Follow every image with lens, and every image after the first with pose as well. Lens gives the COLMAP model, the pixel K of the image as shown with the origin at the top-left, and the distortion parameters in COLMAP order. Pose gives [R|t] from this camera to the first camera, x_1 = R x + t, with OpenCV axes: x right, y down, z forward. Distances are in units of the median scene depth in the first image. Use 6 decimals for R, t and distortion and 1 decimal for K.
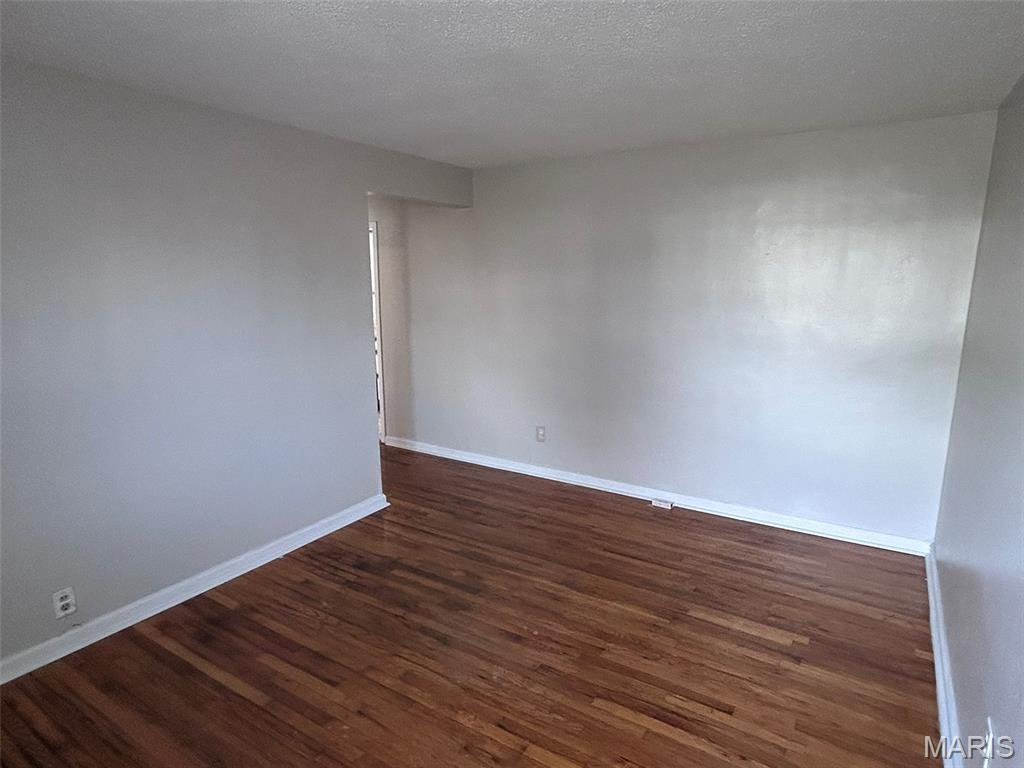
lens RADIAL K [[604.7, 0, 512.0], [0, 604.7, 384.0], [0, 0, 1]] dist [-0.000380, -0.000081]
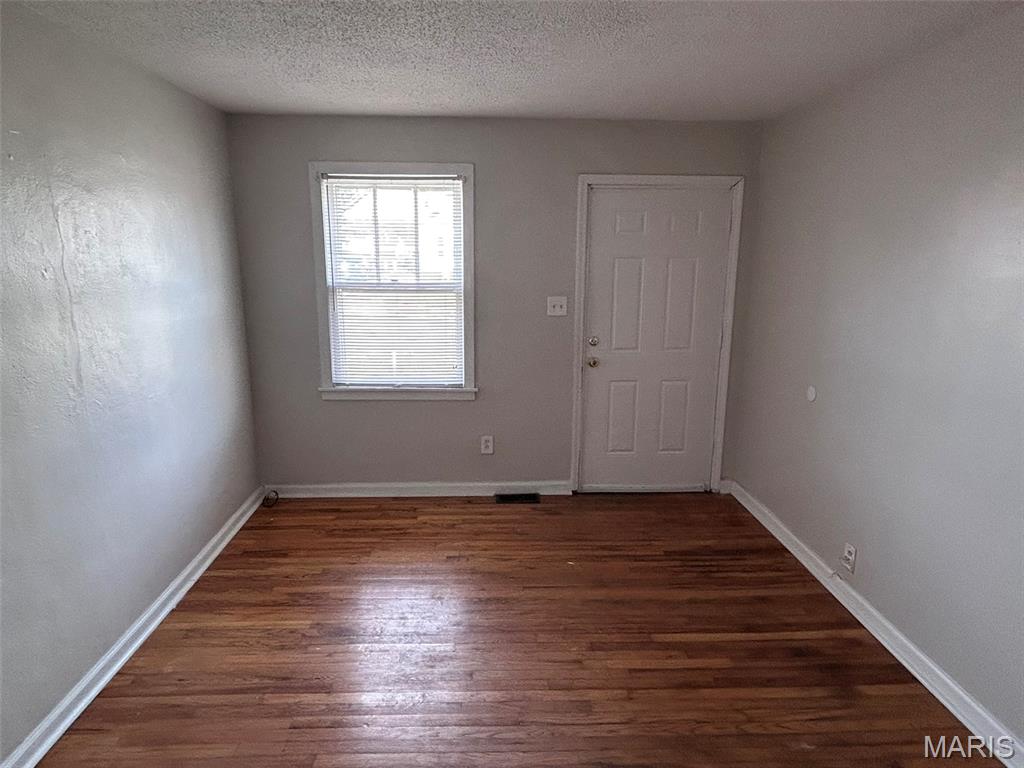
lens RADIAL K [[604.7, 0, 512.0], [0, 604.7, 384.0], [0, 0, 1]] dist [-0.000380, -0.000081]
pose [[-0.818052, 0.122602, -0.561925, 0.349300], [-0.108476, 0.926591, 0.360086, -0.264151], [0.564822, 0.355524, -0.744700, 1.366062]]
